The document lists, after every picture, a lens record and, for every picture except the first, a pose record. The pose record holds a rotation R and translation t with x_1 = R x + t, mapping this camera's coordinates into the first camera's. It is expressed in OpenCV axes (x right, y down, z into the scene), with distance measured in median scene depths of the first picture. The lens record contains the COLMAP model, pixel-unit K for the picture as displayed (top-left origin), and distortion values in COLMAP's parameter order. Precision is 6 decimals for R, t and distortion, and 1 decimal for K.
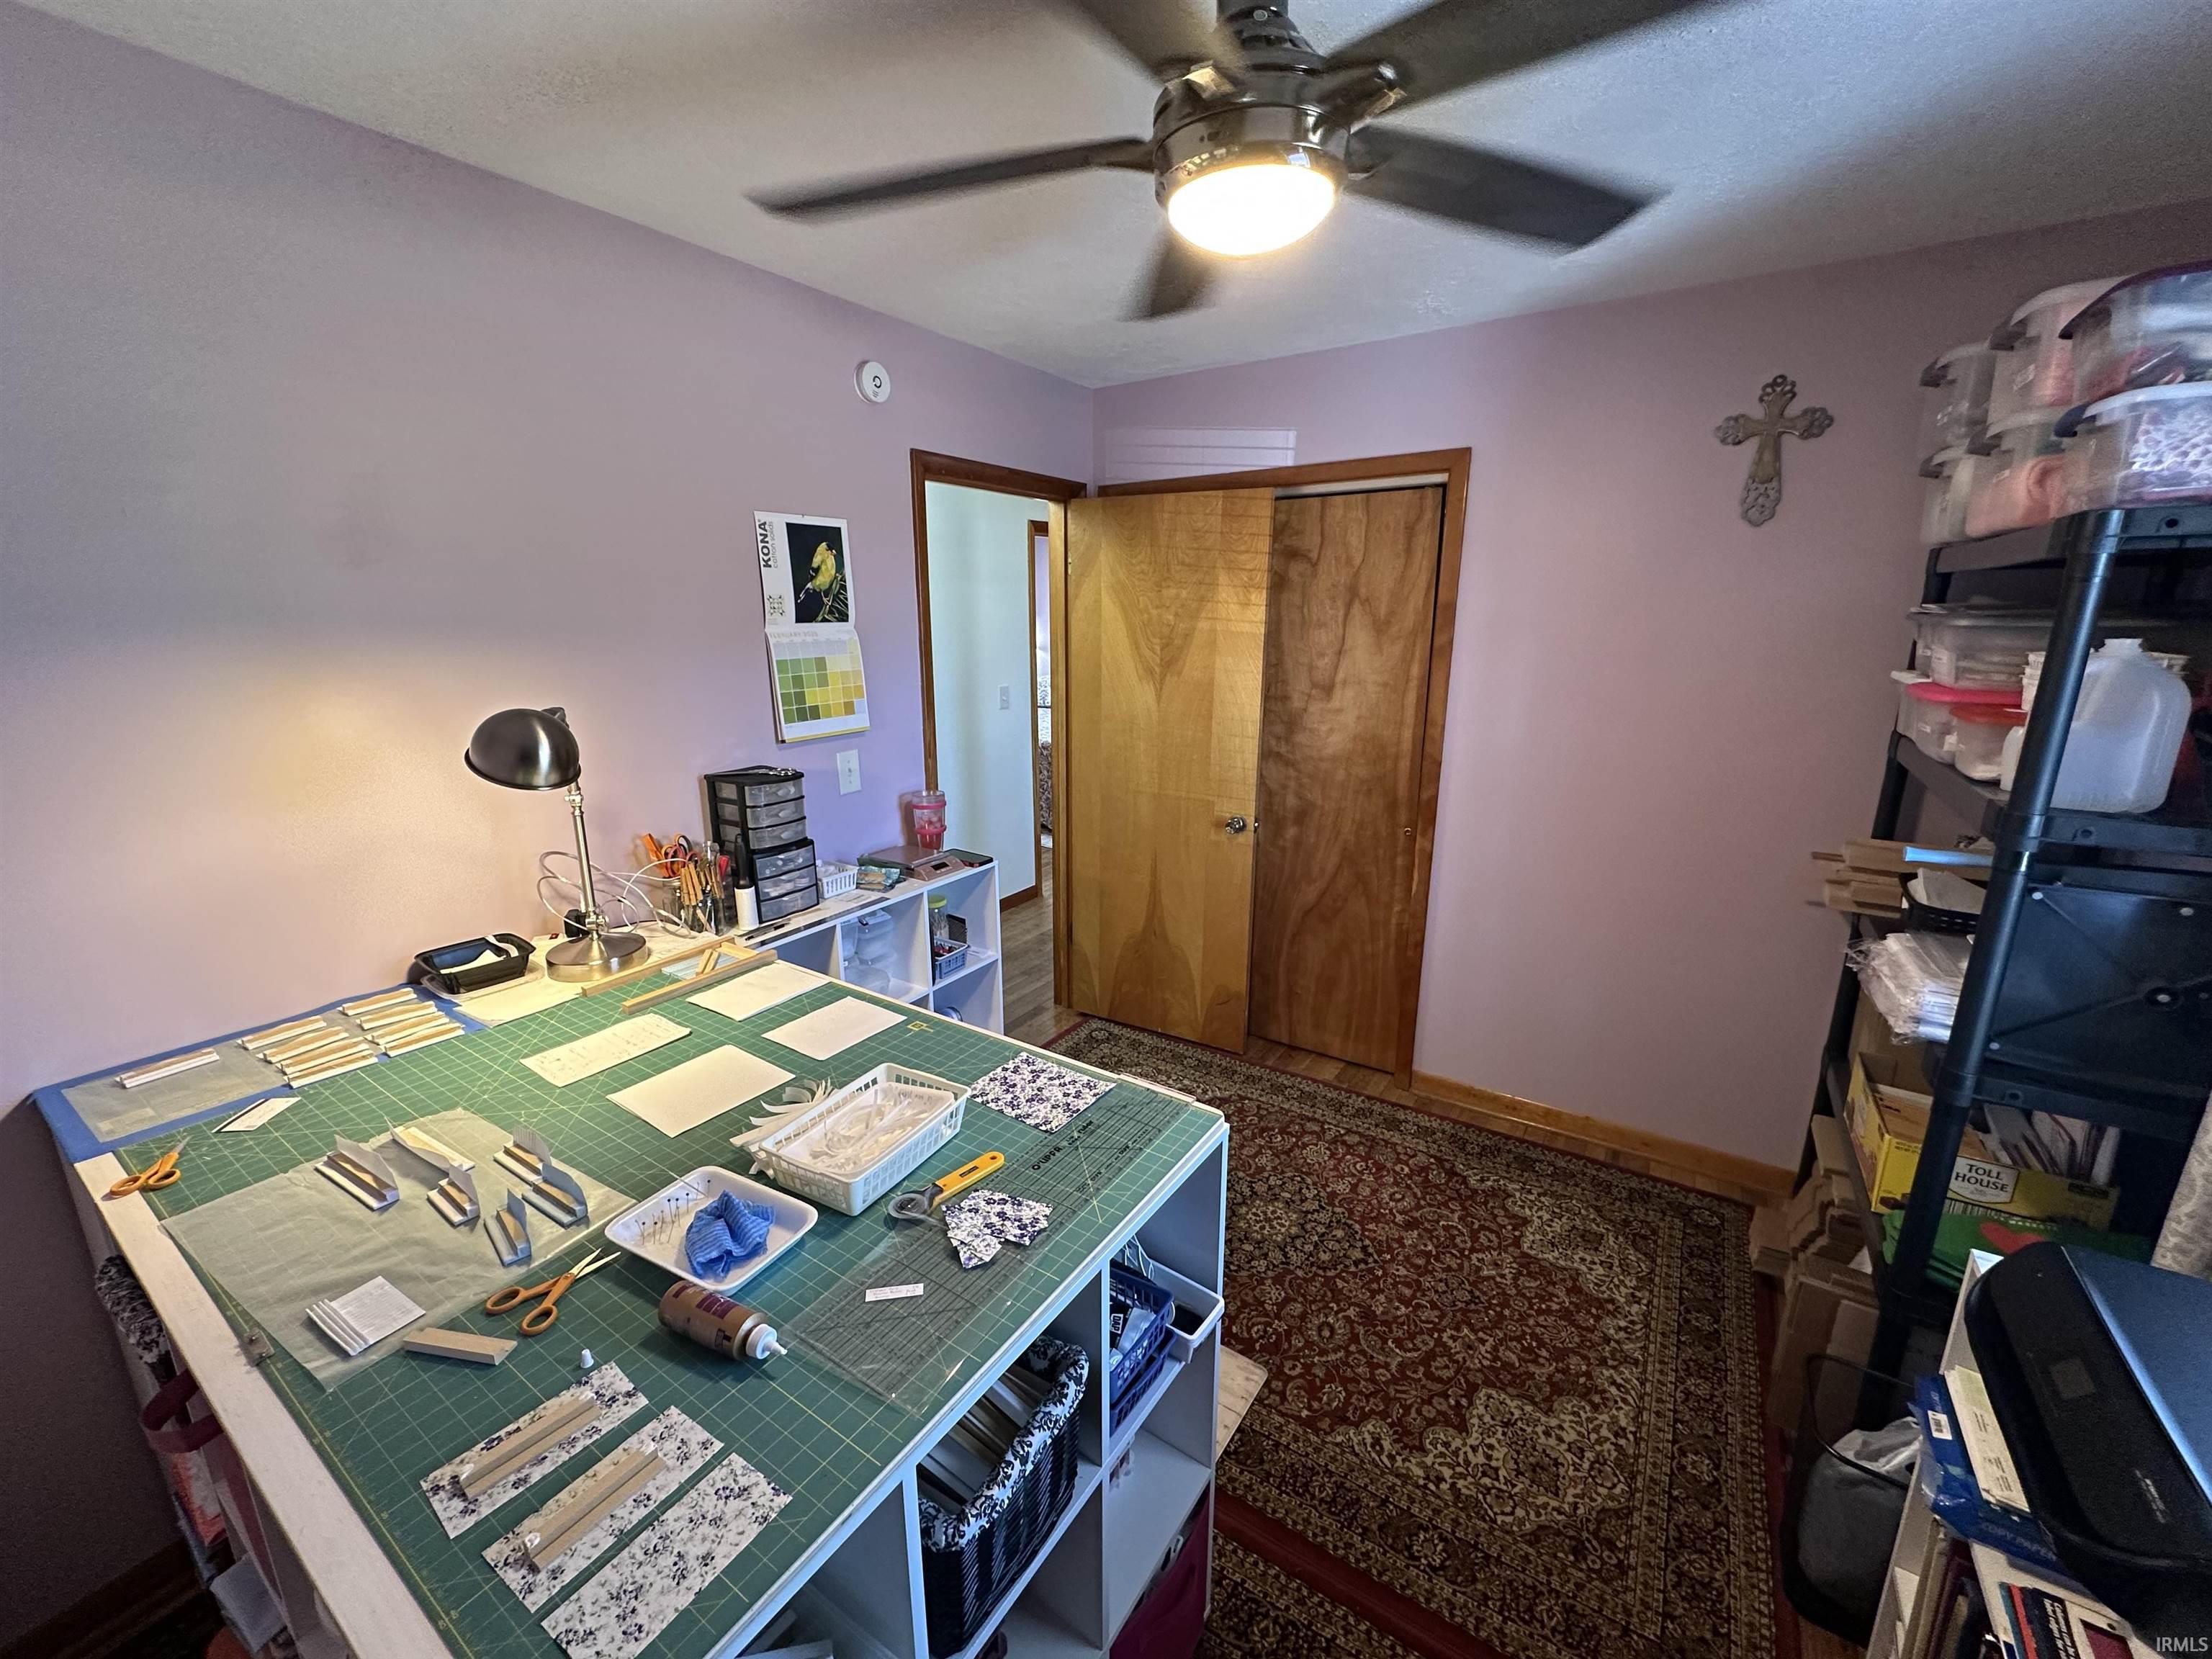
lens RADIAL K [[880.2, 0, 1102.0], [0, 880.2, 822.6], [0, 0, 1]] dist [-0.000259, -0.000013]
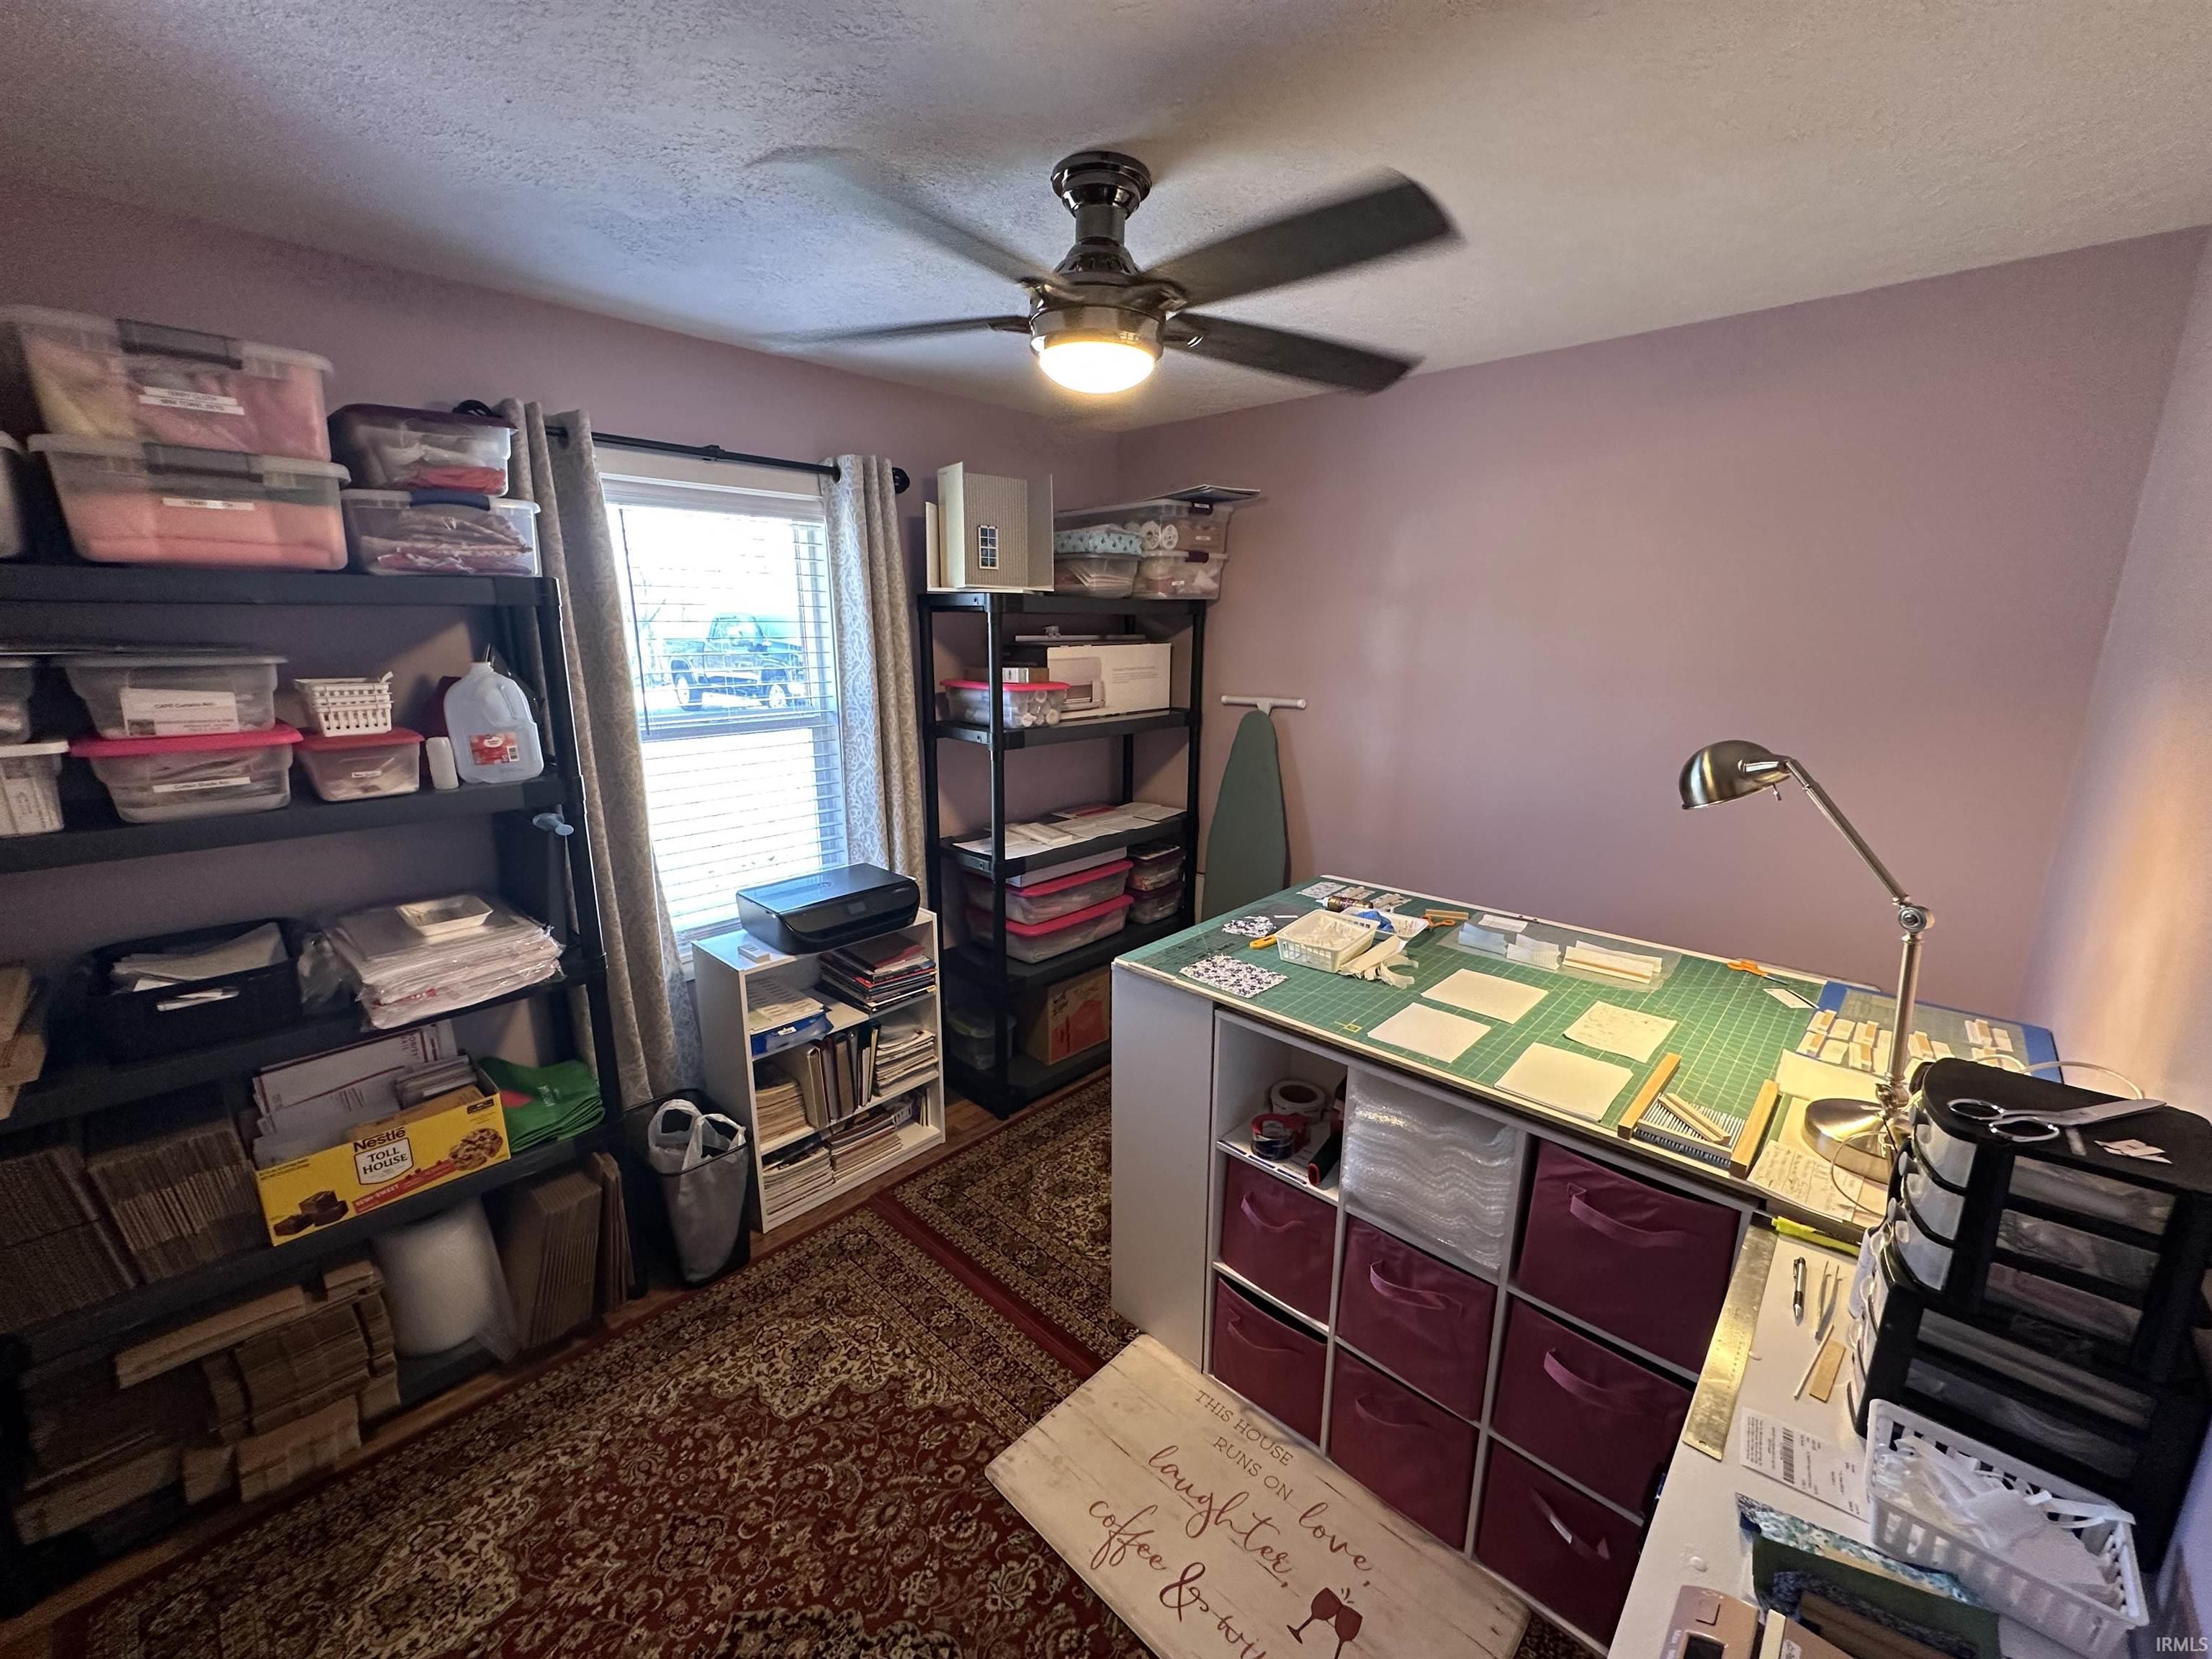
lens RADIAL K [[880.2, 0, 1102.2], [0, 880.2, 832.1], [0, 0, 1]] dist [-0.000259, -0.000013]
pose [[-0.985699, -0.038443, 0.164071, -0.074809], [0.040651, 0.890632, 0.452905, -0.489963], [-0.163538, 0.453097, -0.876332, 1.897907]]
